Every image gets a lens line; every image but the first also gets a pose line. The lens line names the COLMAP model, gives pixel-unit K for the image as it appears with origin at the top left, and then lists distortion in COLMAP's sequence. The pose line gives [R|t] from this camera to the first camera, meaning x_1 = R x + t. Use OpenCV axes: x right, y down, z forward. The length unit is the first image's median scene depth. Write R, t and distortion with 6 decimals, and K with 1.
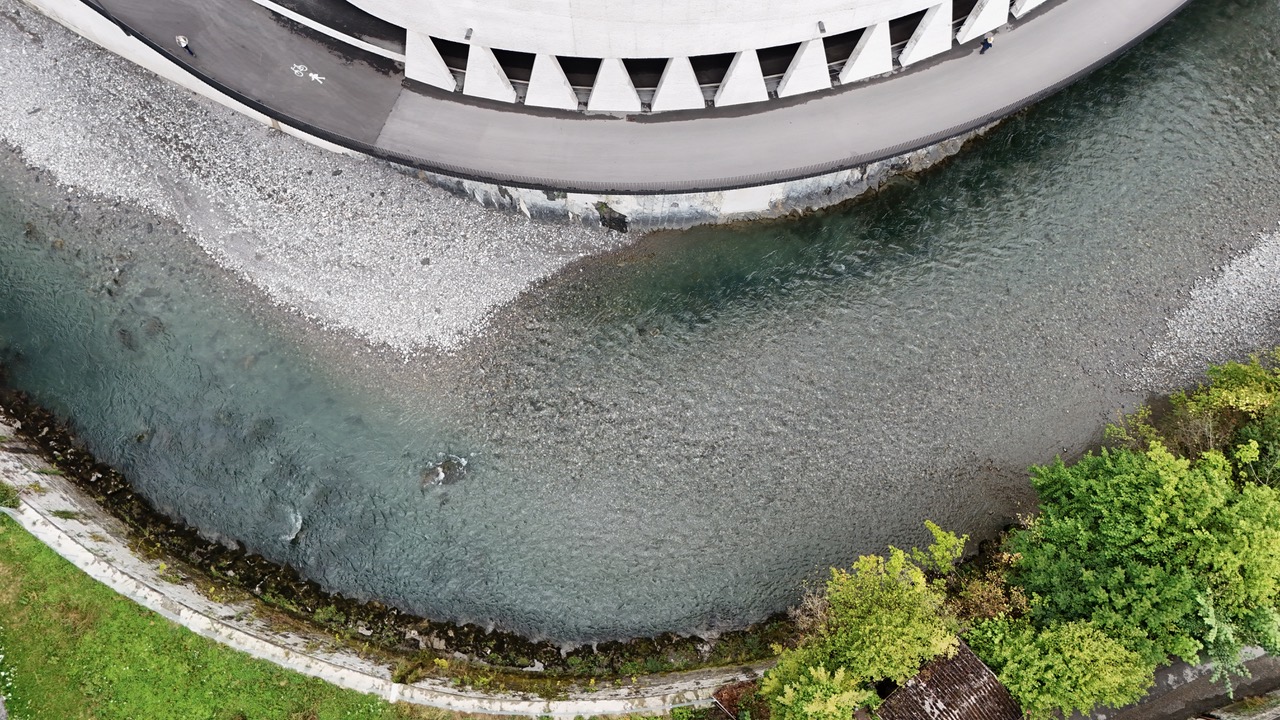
lens RADIAL K [[908.5, 0, 638.7], [0, 908.5, 375.9], [0, 0, 1]] dist [0.059187, -0.001724]
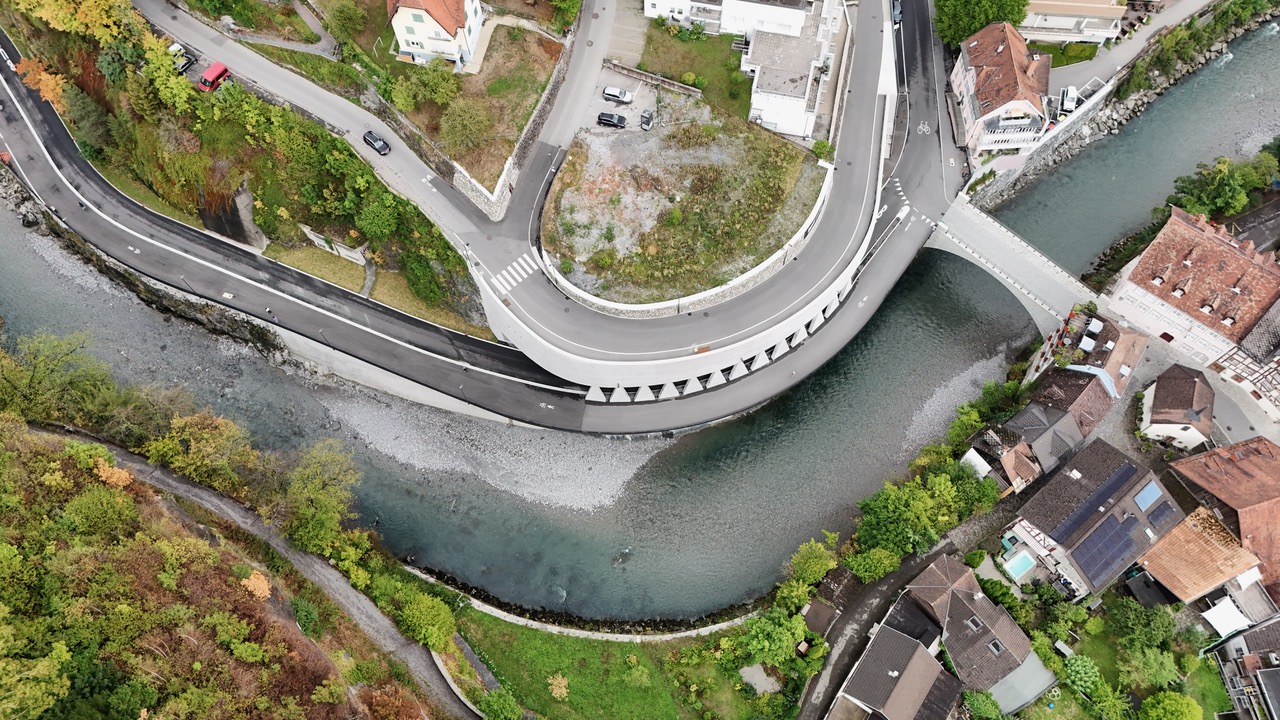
lens RADIAL K [[942.2, 0, 640.0], [0, 942.2, 360.0], [0, 0, 1]] dist [0.078242, -0.078052]
pose [[0.976737, -0.190641, 0.098185, -0.298520], [0.204573, 0.965672, -0.160088, 0.014128], [-0.064295, 0.176450, 0.982208, -1.389045]]
